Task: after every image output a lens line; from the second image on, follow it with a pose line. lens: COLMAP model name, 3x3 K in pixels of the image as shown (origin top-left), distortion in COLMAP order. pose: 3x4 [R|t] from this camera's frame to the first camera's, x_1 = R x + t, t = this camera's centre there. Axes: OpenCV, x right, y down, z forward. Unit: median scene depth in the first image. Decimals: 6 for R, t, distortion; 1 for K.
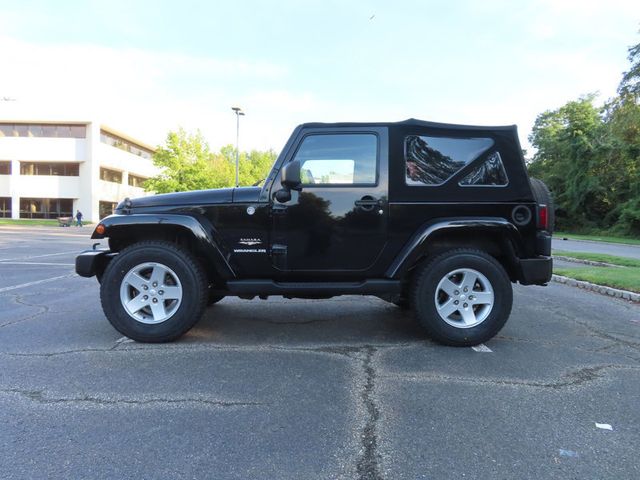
lens RADIAL K [[464.2, 0, 317.0], [0, 464.2, 240.0], [0, 0, 1]] dist [-0.008343, 0.010447]
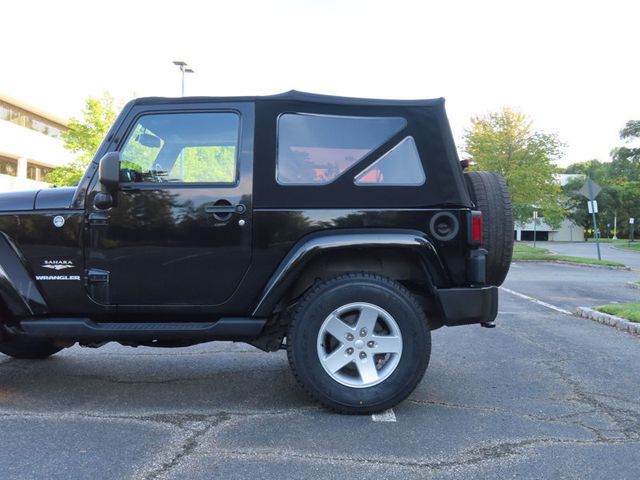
lens RADIAL K [[722.3, 0, 325.9], [0, 722.3, 241.9], [0, 0, 1]] dist [-0.027030, 0.000000]
pose [[0.999979, -0.002262, -0.006001, 0.270801], [0.002091, 0.999598, -0.028263, 0.000587], [0.006063, 0.028250, 0.999582, -0.094249]]
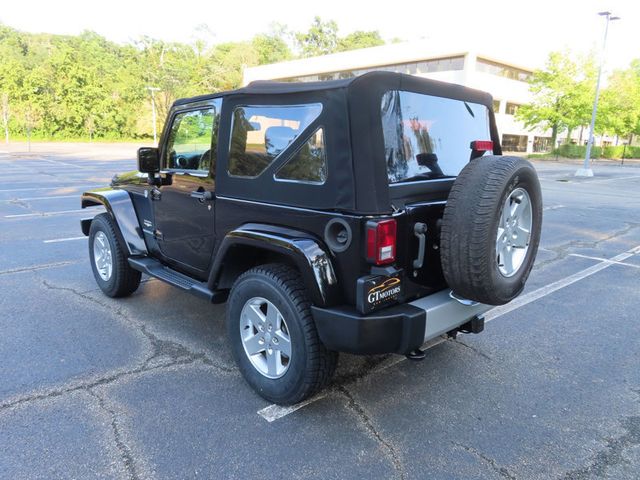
lens RADIAL K [[464.2, 0, 314.3], [0, 464.2, 240.5], [0, 0, 1]] dist [-0.008343, 0.010447]
pose [[0.672250, 0.152039, -0.724544, 0.862693], [-0.037913, 0.984471, 0.171406, -0.149335], [0.739353, -0.087758, 0.667574, 0.580068]]
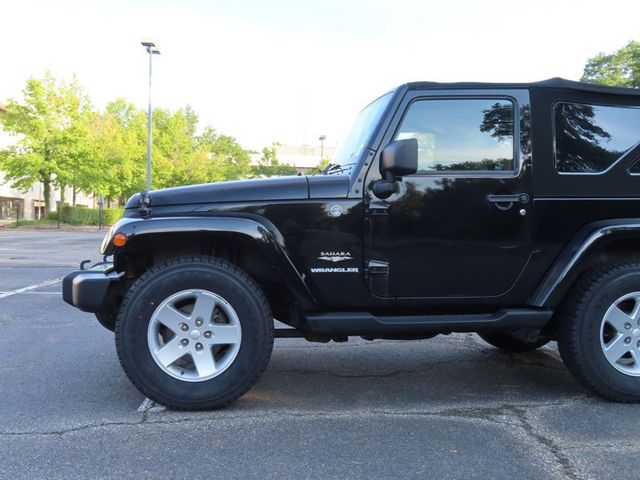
lens RADIAL K [[722.3, 0, 316.2], [0, 722.3, 238.9], [0, 0, 1]] dist [-0.027030, 0.000000]
pose [[0.995635, -0.006740, 0.093085, -0.269543], [0.007812, 0.999907, -0.011160, -0.010353], [-0.093002, 0.011839, 0.995596, -0.042272]]
